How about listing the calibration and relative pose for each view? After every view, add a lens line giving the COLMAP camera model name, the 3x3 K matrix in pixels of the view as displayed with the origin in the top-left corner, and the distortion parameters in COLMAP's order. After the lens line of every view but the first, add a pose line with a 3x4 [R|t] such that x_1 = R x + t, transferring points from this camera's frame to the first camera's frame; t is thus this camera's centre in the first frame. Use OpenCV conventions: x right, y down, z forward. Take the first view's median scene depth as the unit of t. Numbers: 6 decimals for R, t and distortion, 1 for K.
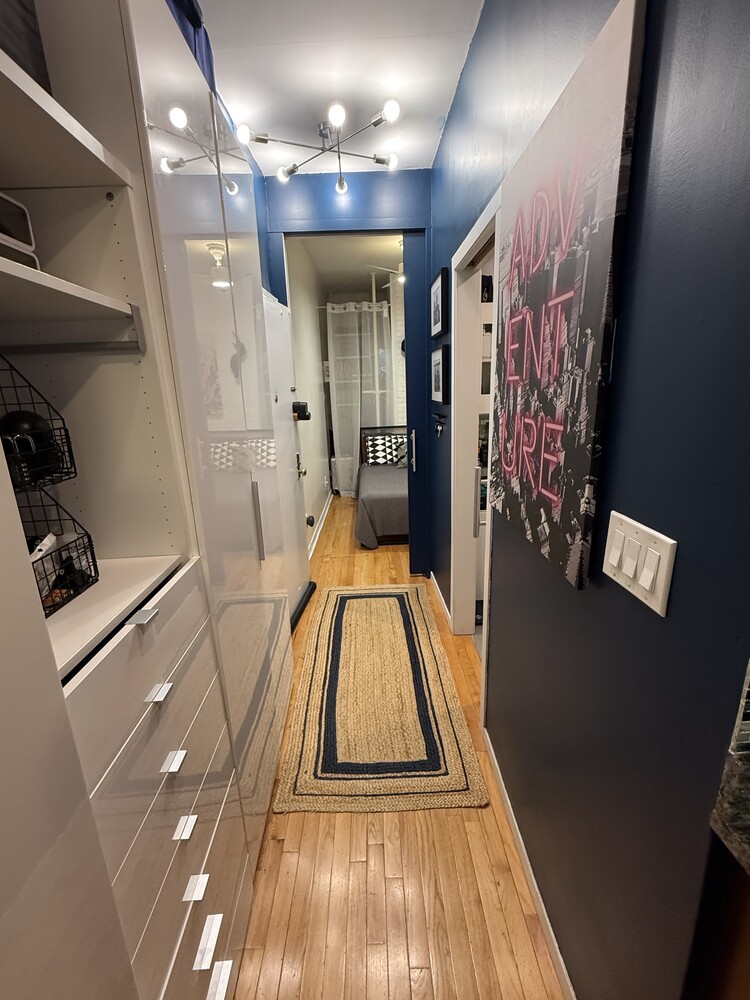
lens RADIAL K [[432.0, 0, 375.0], [0, 432.0, 500.0], [0, 0, 1]] dist [-0.002059, -0.000083]
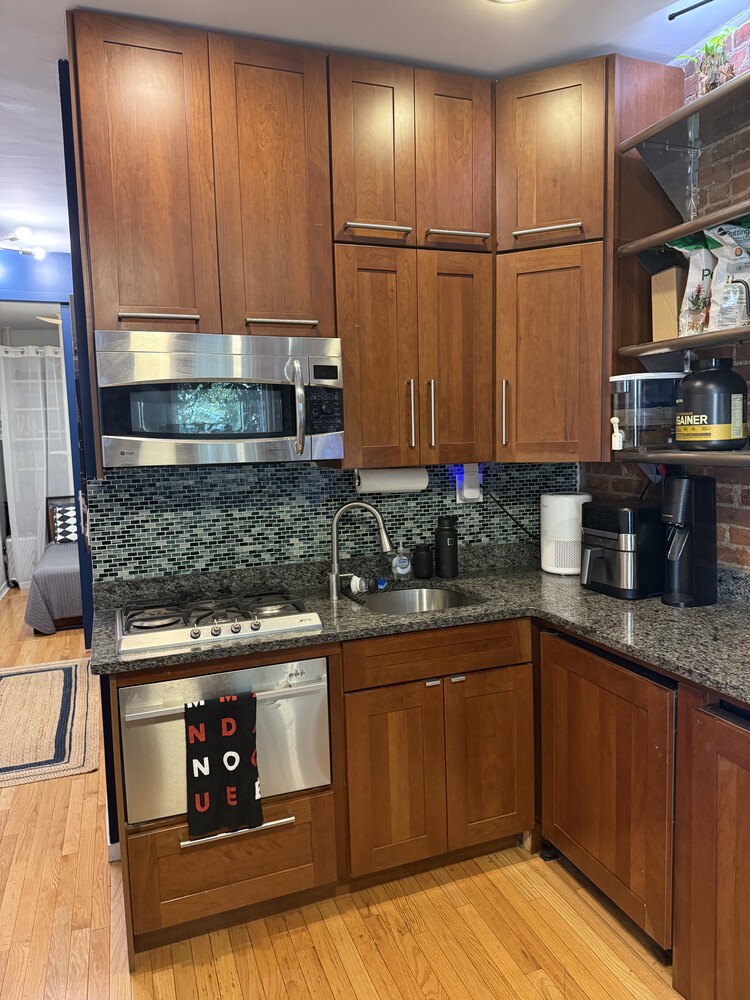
lens RADIAL K [[691.4, 0, 375.0], [0, 691.4, 500.0], [0, 0, 1]] dist [0.088171, -0.144253]
pose [[0.941094, -0.020440, 0.337528, 0.103371], [0.078467, 0.984125, -0.159185, 0.091147], [-0.328916, 0.176293, 0.927758, -0.391009]]
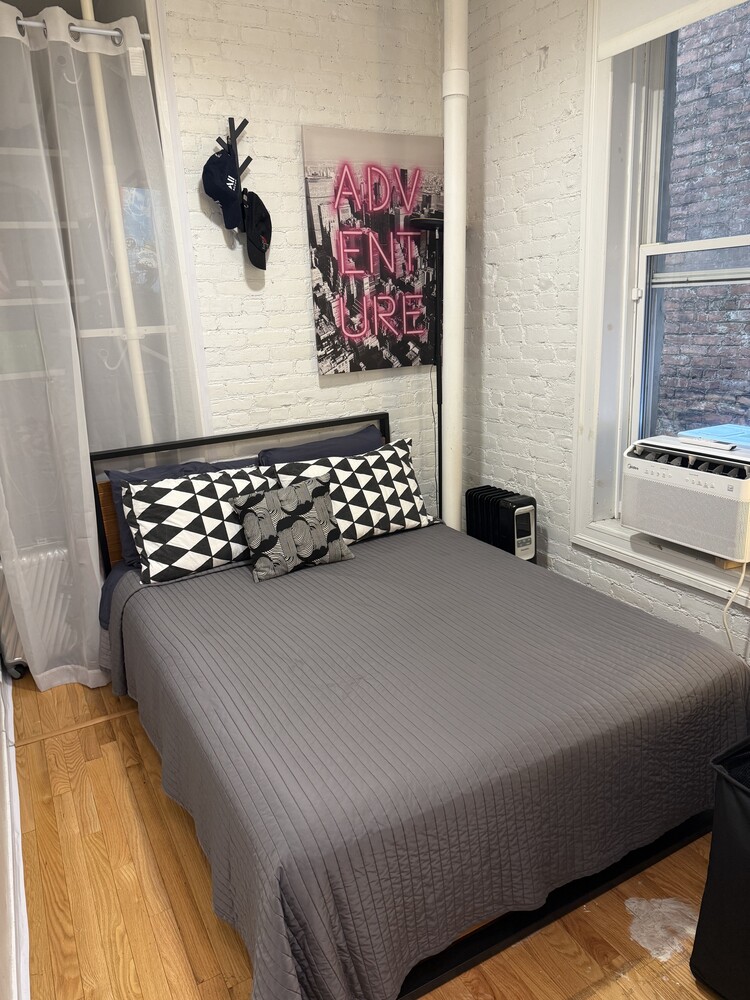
lens RADIAL K [[699.8, 0, 375.0], [0, 699.8, 500.0], [0, 0, 1]] dist [0.000056, -0.000937]
pose [[0.888980, -0.134539, 0.437738, -0.078573], [0.139283, 0.990021, 0.021421, -0.125738], [-0.436251, 0.041927, 0.898847, 0.509975]]
